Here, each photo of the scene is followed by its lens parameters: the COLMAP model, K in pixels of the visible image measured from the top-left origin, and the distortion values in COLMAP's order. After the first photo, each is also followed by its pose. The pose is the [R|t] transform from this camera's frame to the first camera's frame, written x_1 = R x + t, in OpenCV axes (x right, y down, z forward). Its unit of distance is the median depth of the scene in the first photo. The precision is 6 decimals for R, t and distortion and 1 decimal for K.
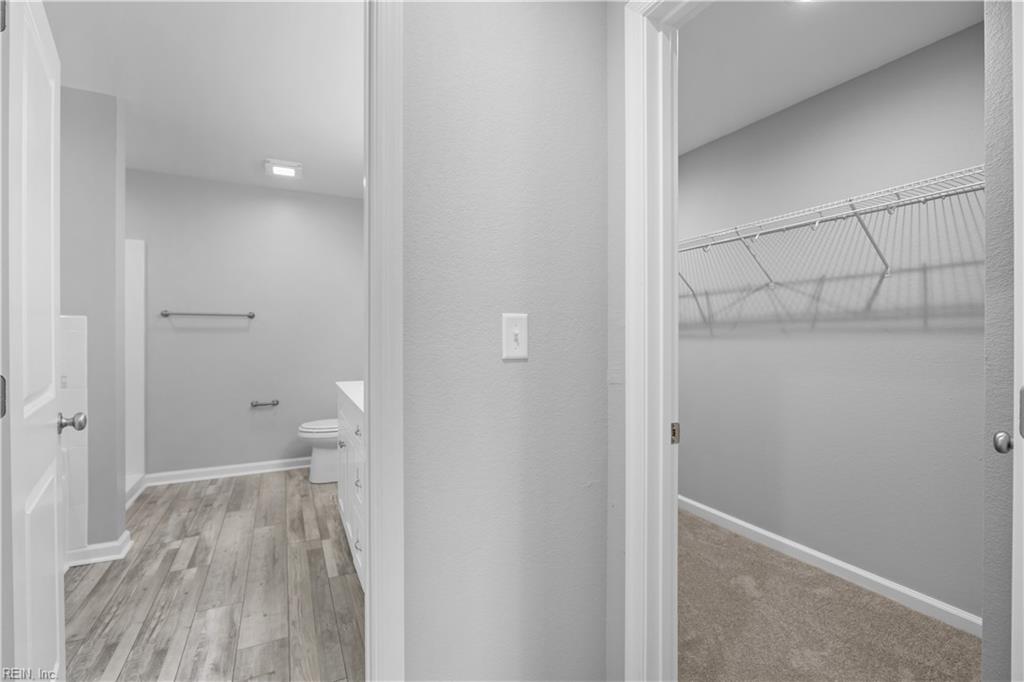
lens RADIAL K [[462.1, 0, 512.1], [0, 462.1, 337.5], [0, 0, 1]] dist [-0.009581, 0.000019]
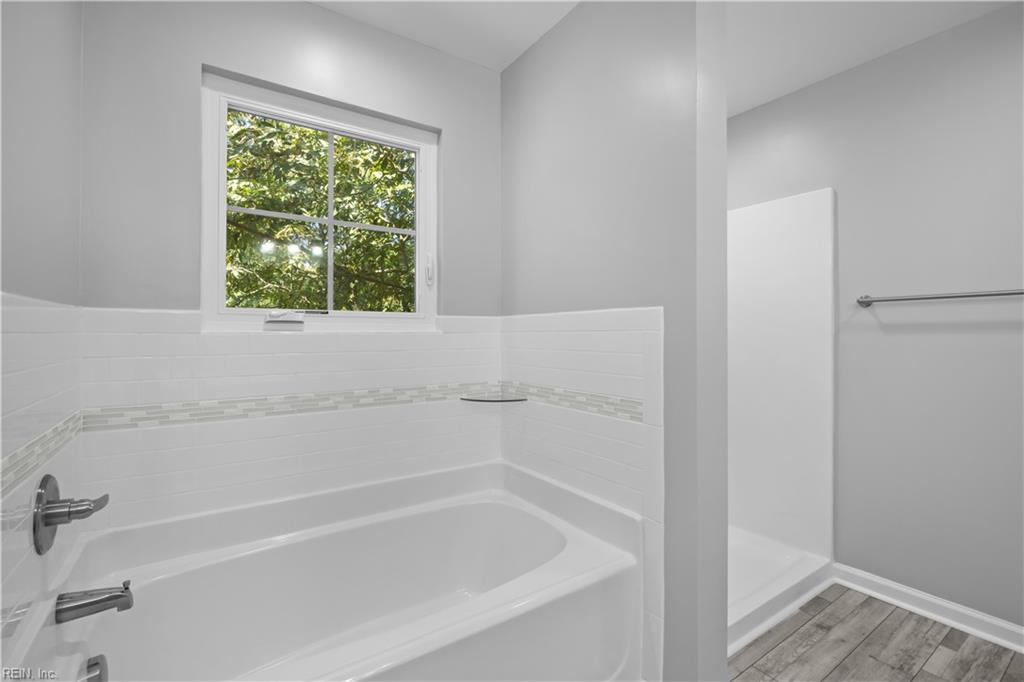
lens RADIAL K [[462.1, 0, 514.2], [0, 462.1, 338.1], [0, 0, 1]] dist [-0.009581, 0.000019]
pose [[0.138910, 0.004628, -0.990294, -0.242321], [-0.010039, 0.999944, 0.003265, -0.003141], [0.990254, 0.009488, 0.138949, 0.479844]]
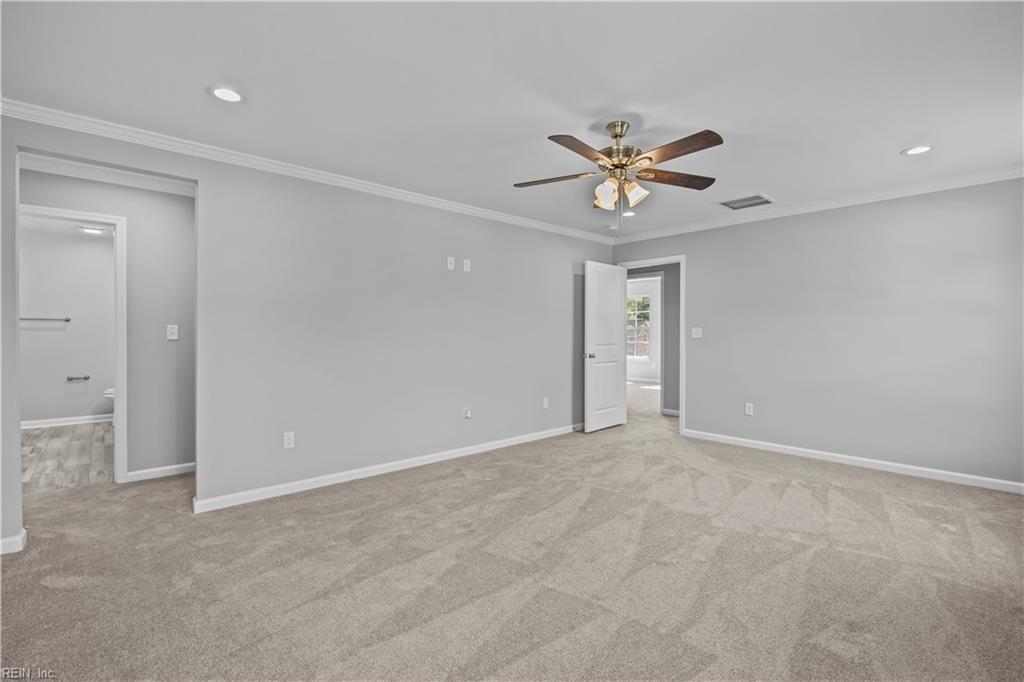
lens RADIAL K [[462.1, 0, 512.8], [0, 462.1, 334.3], [0, 0, 1]] dist [-0.009581, 0.000019]
pose [[0.965086, -0.001612, 0.261928, 0.491760], [0.002214, 0.999996, -0.002004, 0.006892], [-0.261924, 0.002514, 0.965085, -0.908813]]
